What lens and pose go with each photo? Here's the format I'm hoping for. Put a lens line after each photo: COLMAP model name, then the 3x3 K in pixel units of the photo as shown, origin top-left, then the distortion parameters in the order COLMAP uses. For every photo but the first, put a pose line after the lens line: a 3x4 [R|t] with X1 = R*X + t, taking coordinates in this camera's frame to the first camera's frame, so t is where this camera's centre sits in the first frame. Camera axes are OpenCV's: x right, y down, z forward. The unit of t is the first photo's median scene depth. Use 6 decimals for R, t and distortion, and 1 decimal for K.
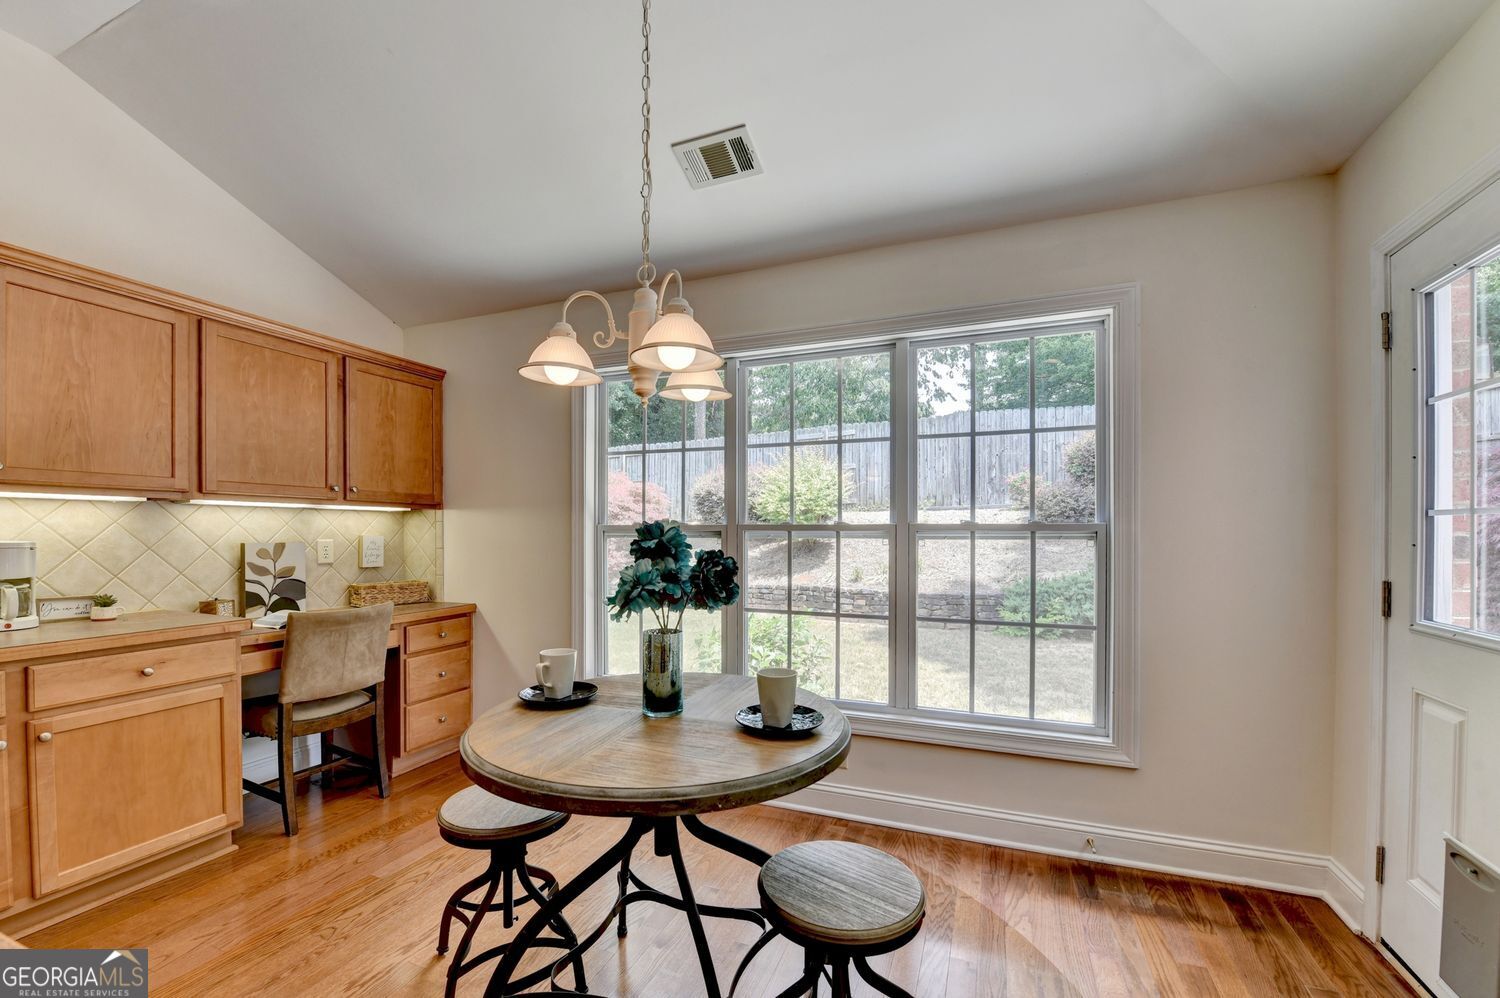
lens RADIAL K [[621.6, 0, 746.3], [0, 621.6, 538.0], [0, 0, 1]] dist [-0.015158, -0.001390]
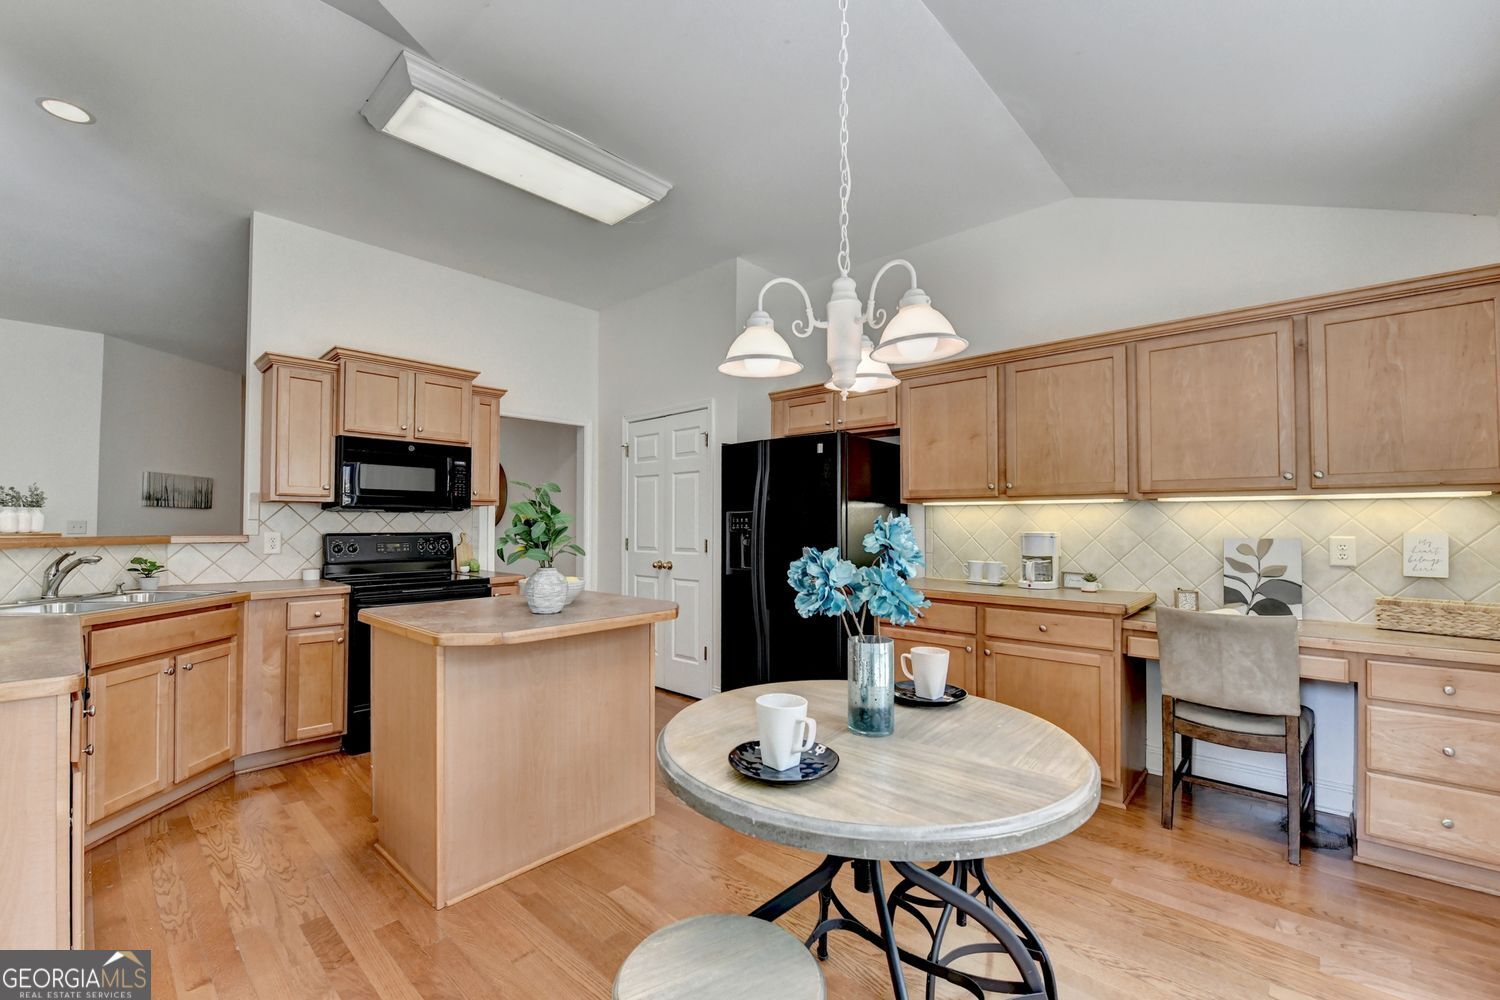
lens RADIAL K [[616.7, 0, 729.1], [0, 616.7, 515.2], [0, 0, 1]] dist [-0.019217, -0.002119]
pose [[-0.372700, -0.016226, -0.927810, 0.410035], [-0.013274, 0.999838, -0.012153, -0.006065], [0.927857, 0.007787, -0.372855, 0.629067]]
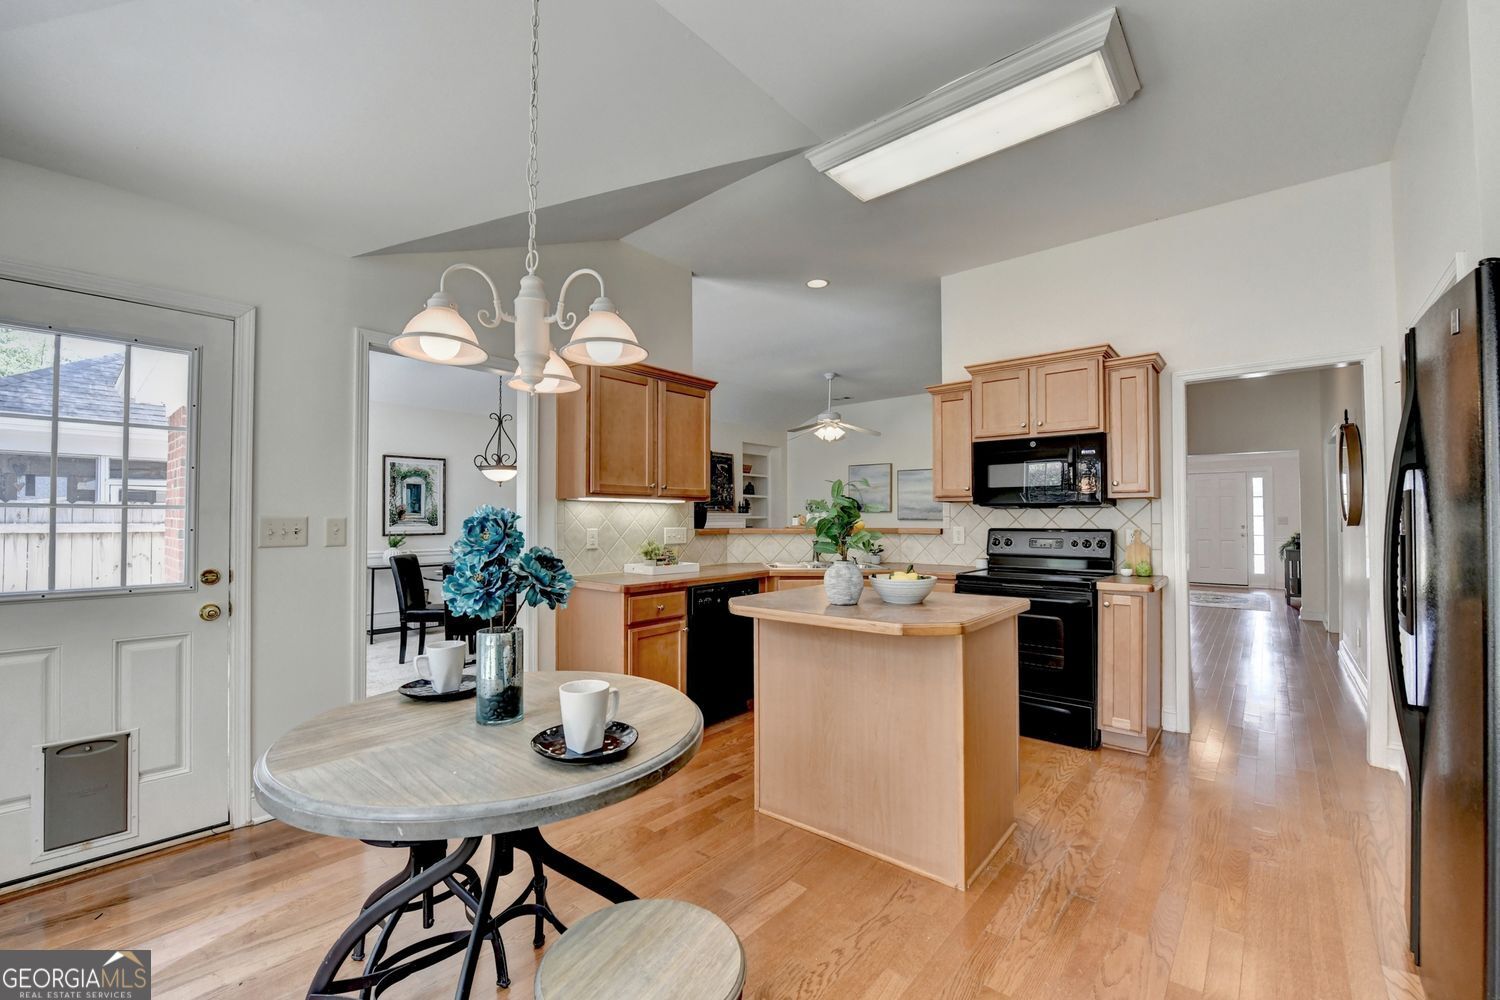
lens RADIAL K [[616.7, 0, 754.9], [0, 616.7, 509.3], [0, 0, 1]] dist [-0.019217, -0.002119]
pose [[-0.948530, 0.005963, 0.316631, -0.445010], [0.004023, 0.999969, -0.006780, -0.009537], [-0.316661, -0.005157, -0.948525, 0.961969]]
